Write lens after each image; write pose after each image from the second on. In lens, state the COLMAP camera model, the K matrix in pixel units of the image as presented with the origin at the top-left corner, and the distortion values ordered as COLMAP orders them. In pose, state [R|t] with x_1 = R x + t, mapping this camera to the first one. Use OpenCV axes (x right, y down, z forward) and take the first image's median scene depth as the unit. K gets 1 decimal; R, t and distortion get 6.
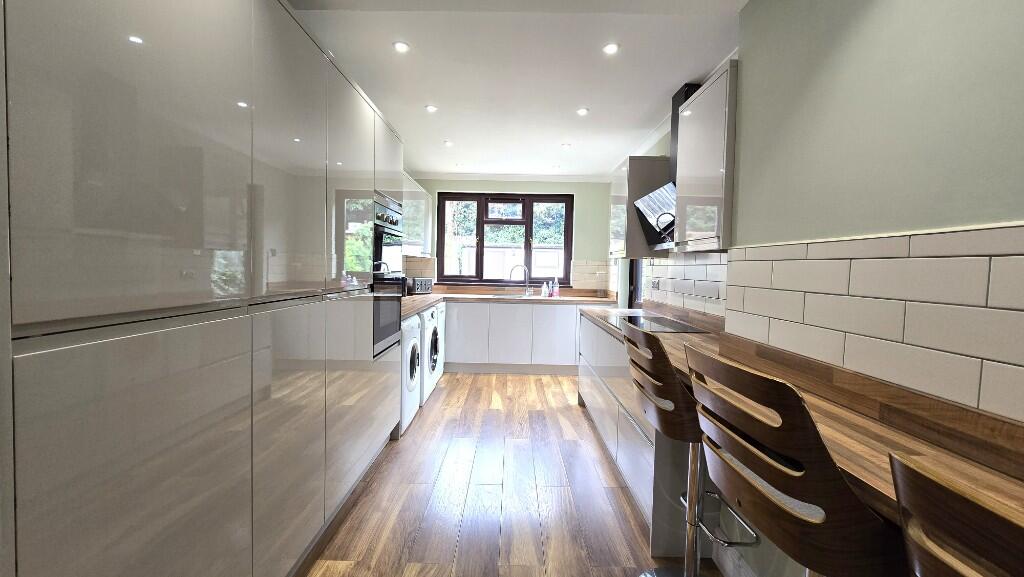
lens RADIAL K [[422.7, 0, 512.0], [0, 422.7, 288.5], [0, 0, 1]] dist [-0.000631, -0.000162]
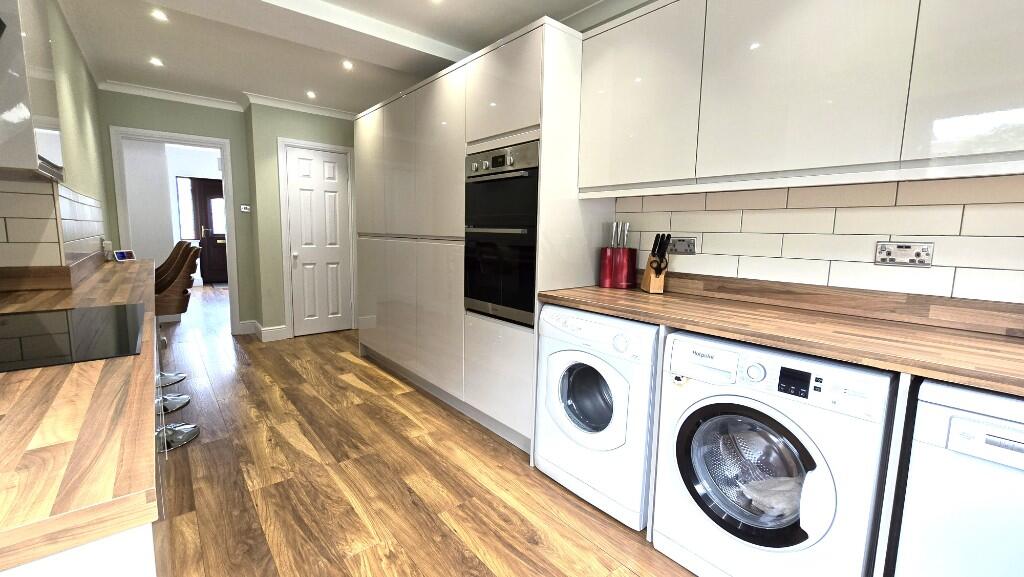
lens RADIAL K [[422.7, 0, 512.0], [0, 422.7, 288.5], [0, 0, 1]] dist [-0.000631, -0.000162]
pose [[-0.766348, 0.032358, -0.641611, 0.276993], [-0.078638, 0.986495, 0.143678, -0.047481], [0.637595, 0.160562, -0.753454, 2.020066]]
